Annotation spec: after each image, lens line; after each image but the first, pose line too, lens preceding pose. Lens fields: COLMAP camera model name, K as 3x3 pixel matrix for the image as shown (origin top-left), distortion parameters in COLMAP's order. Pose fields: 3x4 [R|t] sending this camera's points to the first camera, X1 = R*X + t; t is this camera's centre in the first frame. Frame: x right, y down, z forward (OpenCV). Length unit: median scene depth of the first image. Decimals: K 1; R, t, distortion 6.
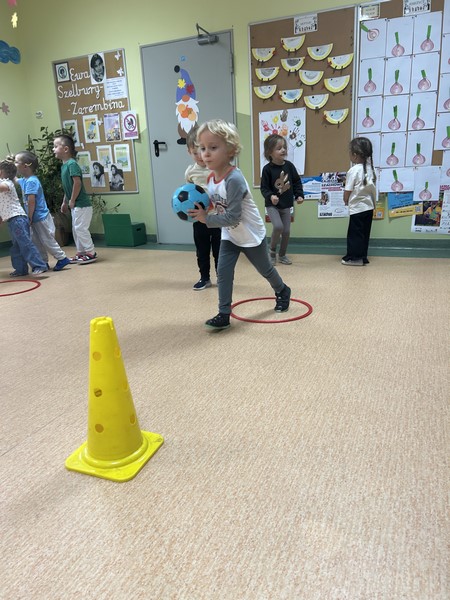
lens RADIAL K [[447.7, 0, 223.0], [0, 447.7, 303.9], [0, 0, 1]] dist [0.037740, -0.048130]
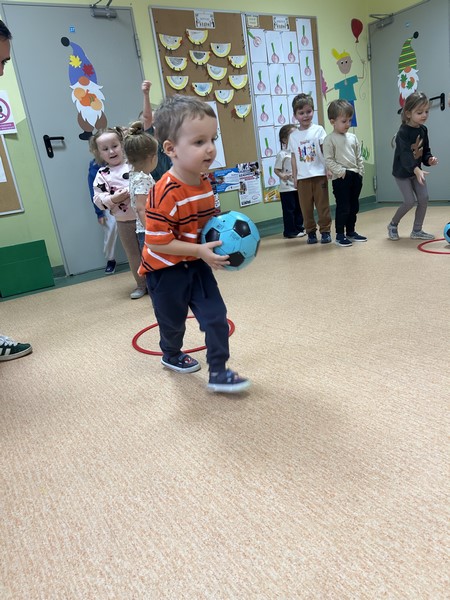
lens RADIAL K [[446.9, 0, 225.0], [0, 446.9, 300.0], [0, 0, 1]] dist [0.032703, -0.038842]
pose [[0.545485, -0.274126, 0.792023, -0.716371], [0.330951, 0.938655, 0.096943, -0.102947], [-0.770011, 0.209240, 0.602745, 0.452796]]
